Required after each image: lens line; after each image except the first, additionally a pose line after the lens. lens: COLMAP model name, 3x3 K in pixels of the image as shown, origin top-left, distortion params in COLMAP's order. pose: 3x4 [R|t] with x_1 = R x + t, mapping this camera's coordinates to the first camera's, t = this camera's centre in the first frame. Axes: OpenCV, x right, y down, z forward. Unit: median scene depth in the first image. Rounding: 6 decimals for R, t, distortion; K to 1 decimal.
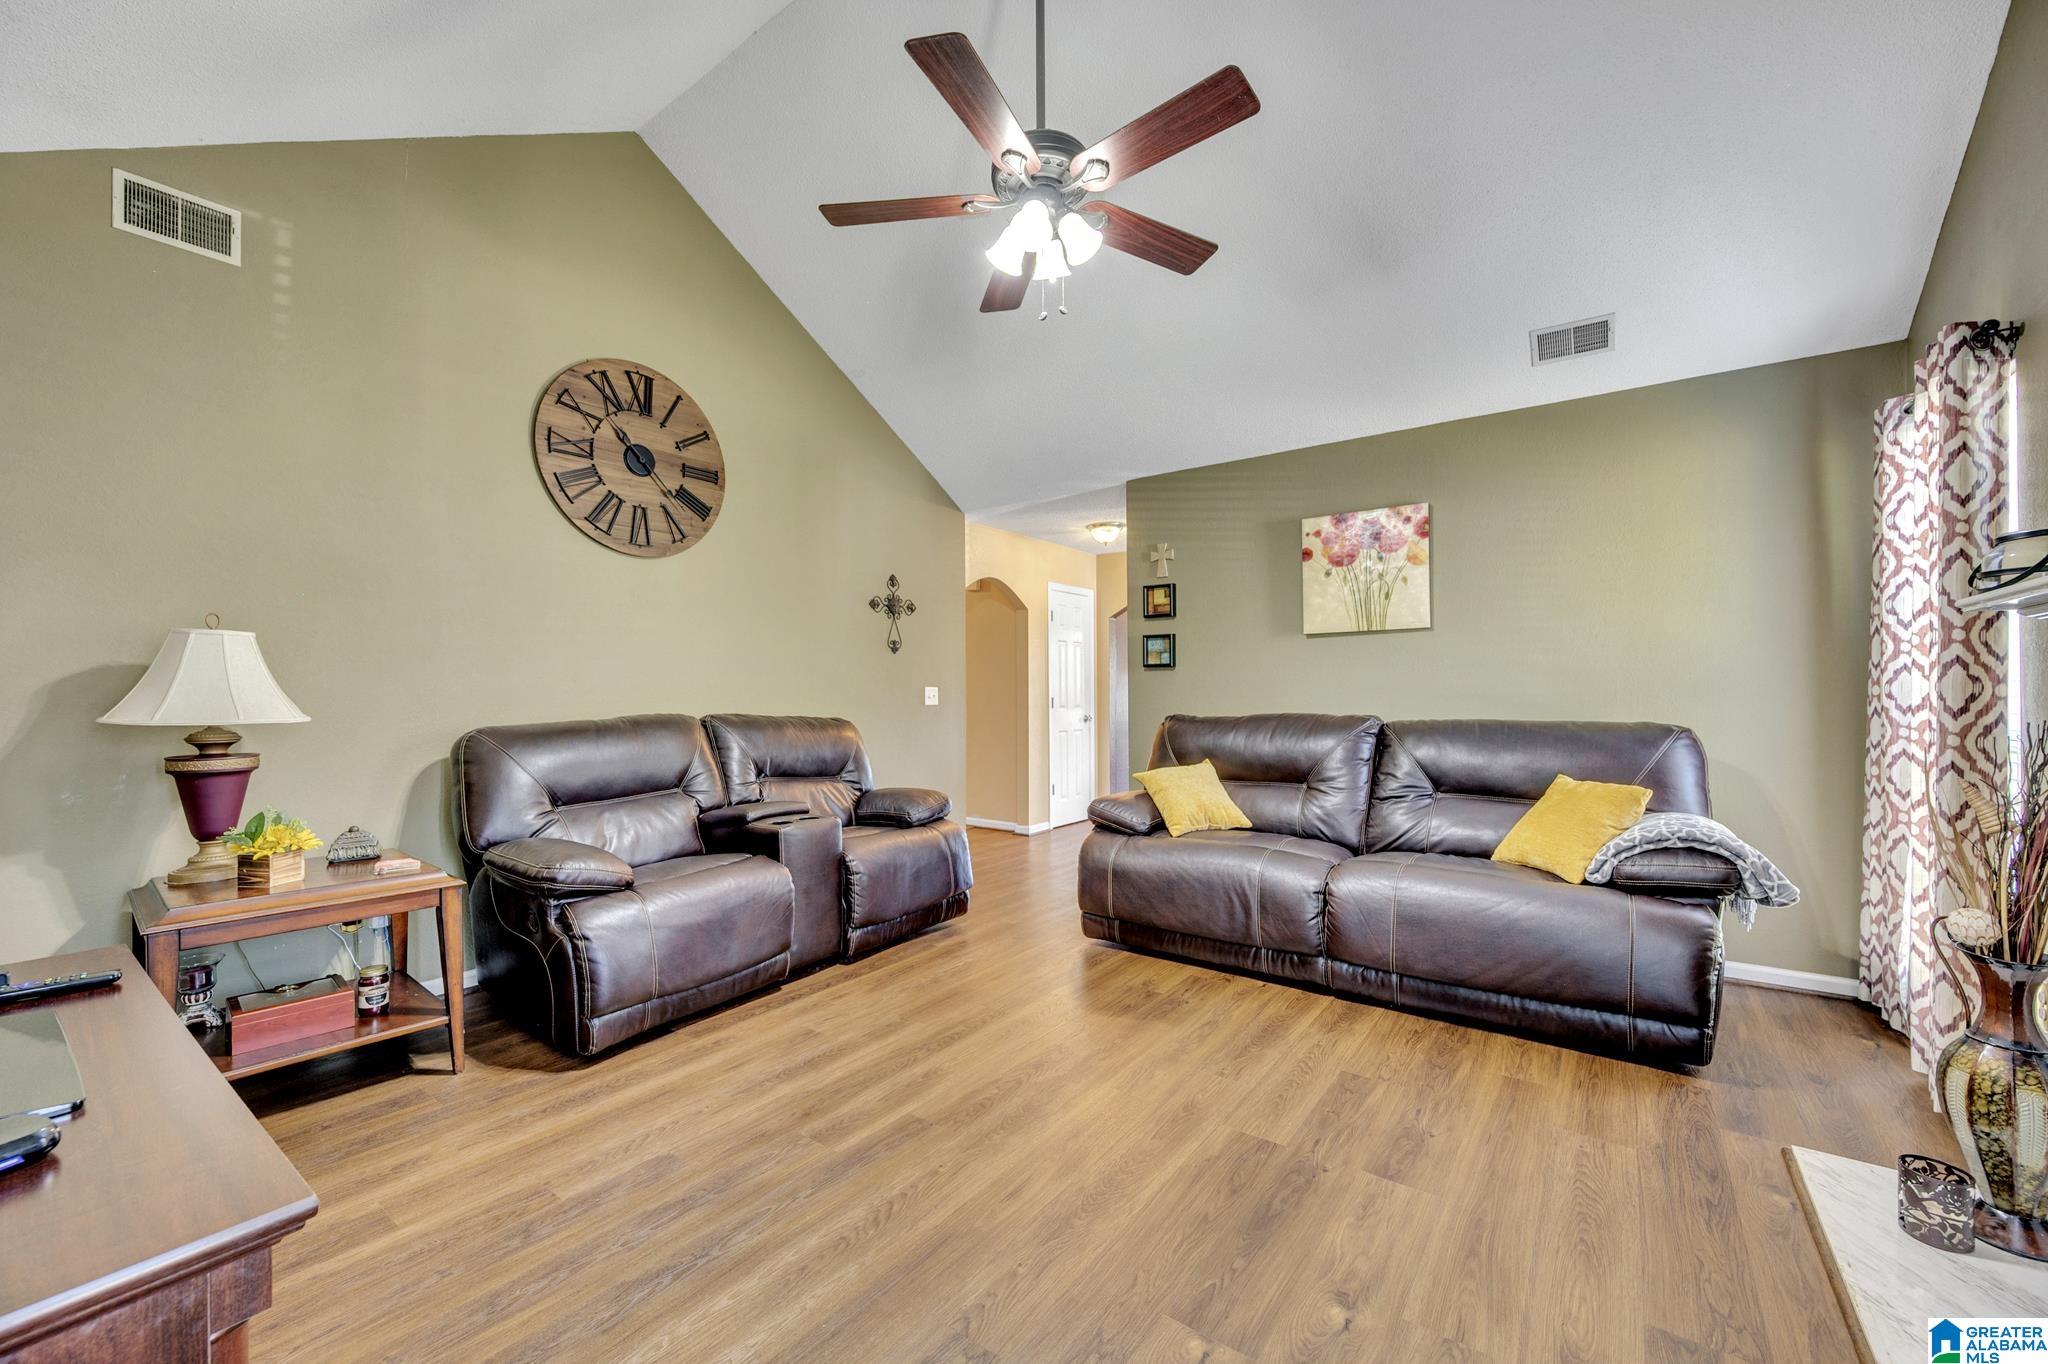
lens RADIAL K [[796.5, 0, 1032.7], [0, 796.5, 685.8], [0, 0, 1]] dist [0.002110, 0.000075]
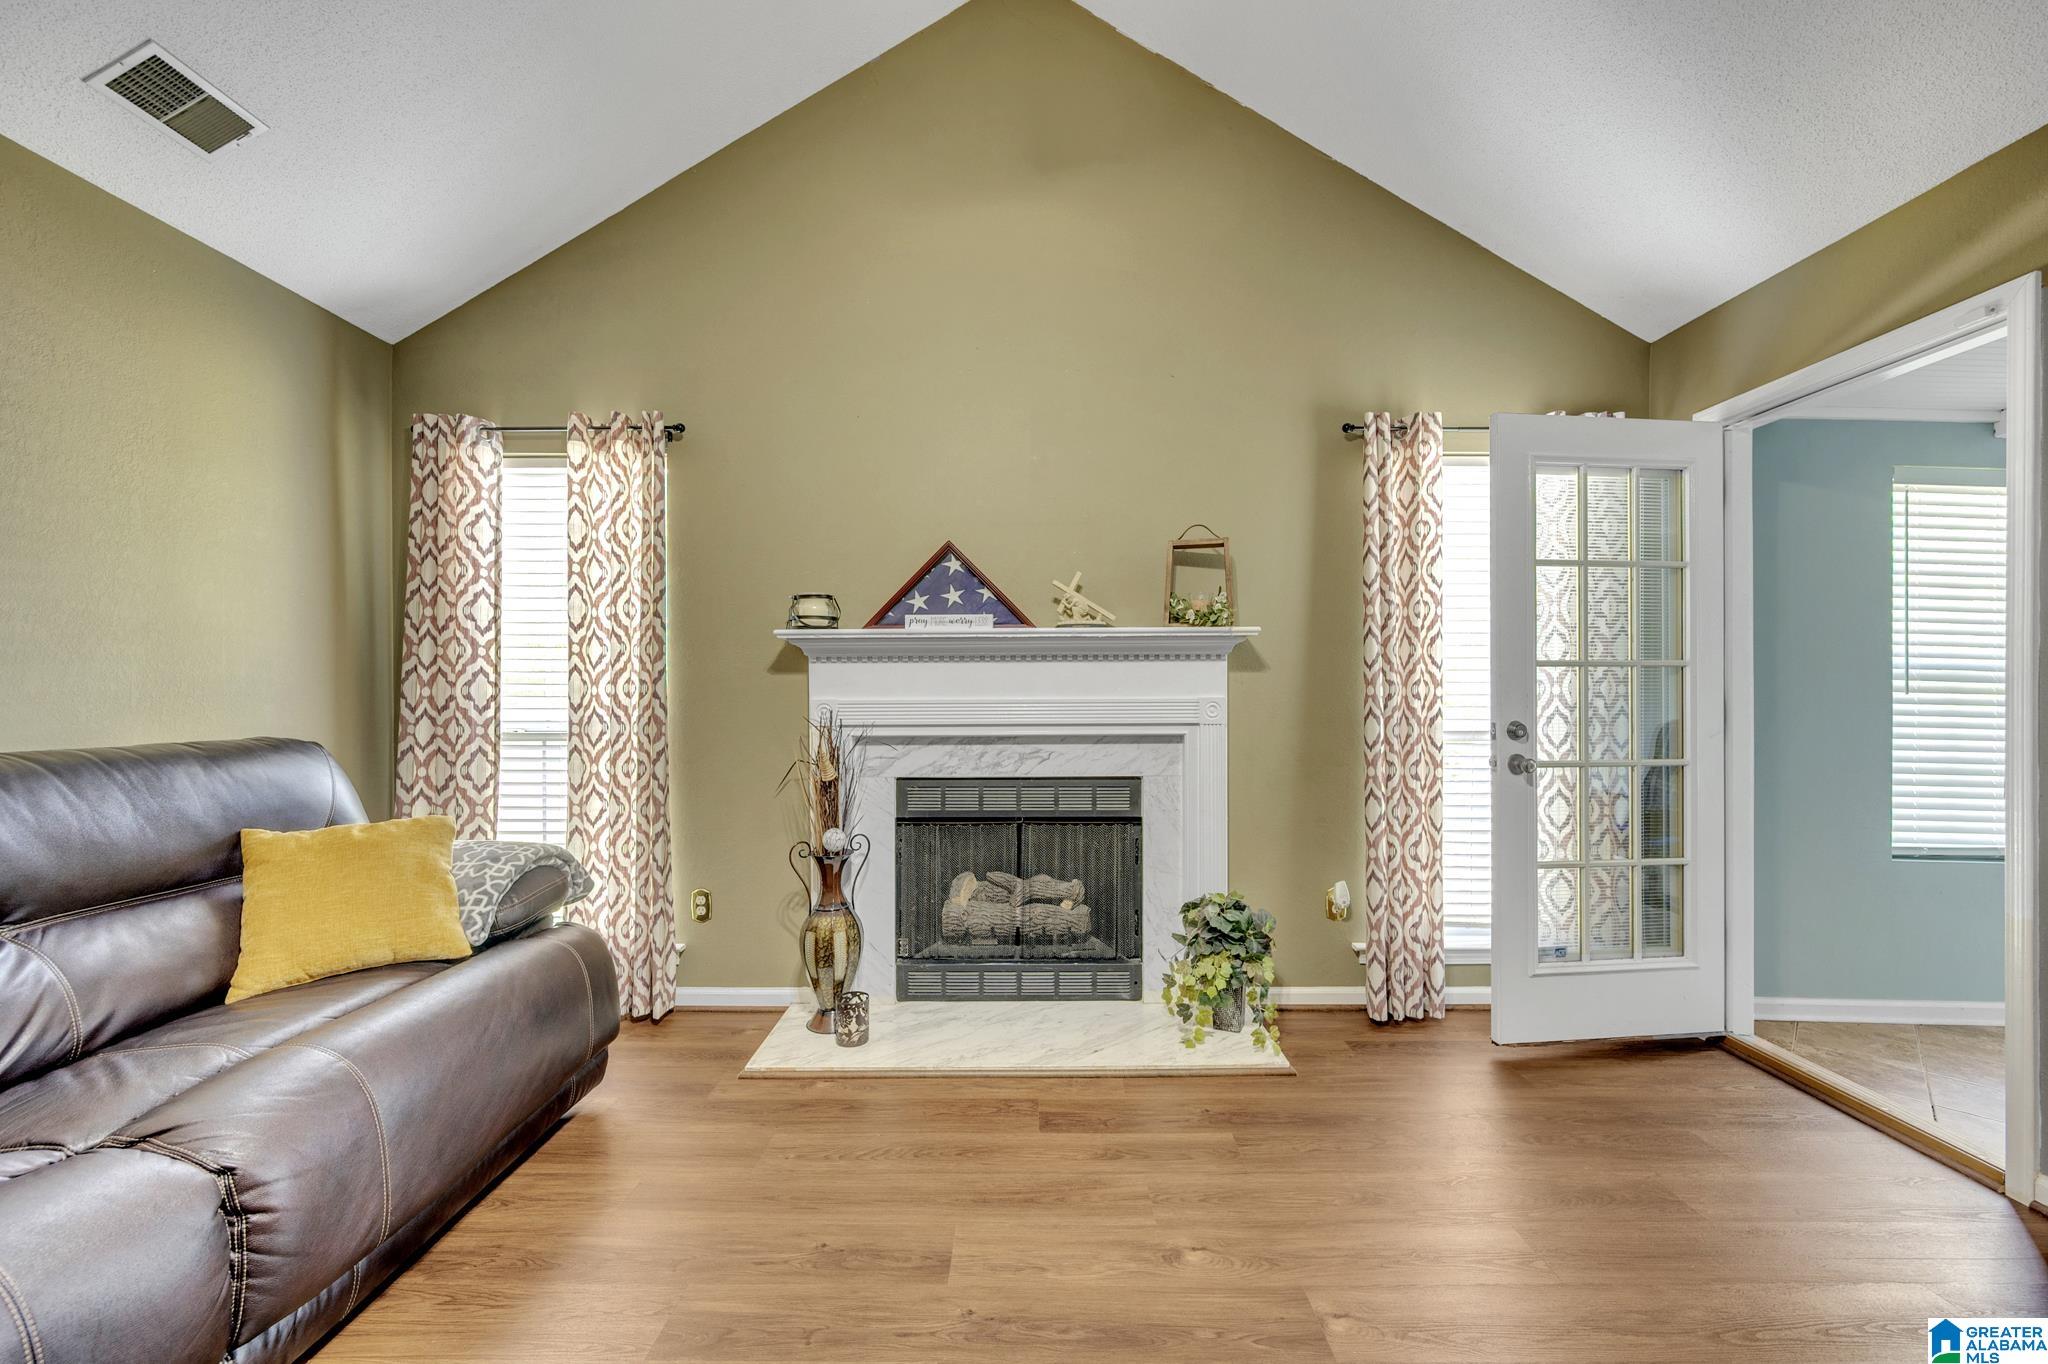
lens RADIAL K [[796.5, 0, 1023.9], [0, 796.5, 687.6], [0, 0, 1]] dist [0.002110, 0.000075]
pose [[-0.576849, 0.004270, 0.816840, -0.216760], [-0.007795, 0.999912, -0.010732, 0.006573], [-0.816814, -0.012558, -0.576765, 1.026229]]
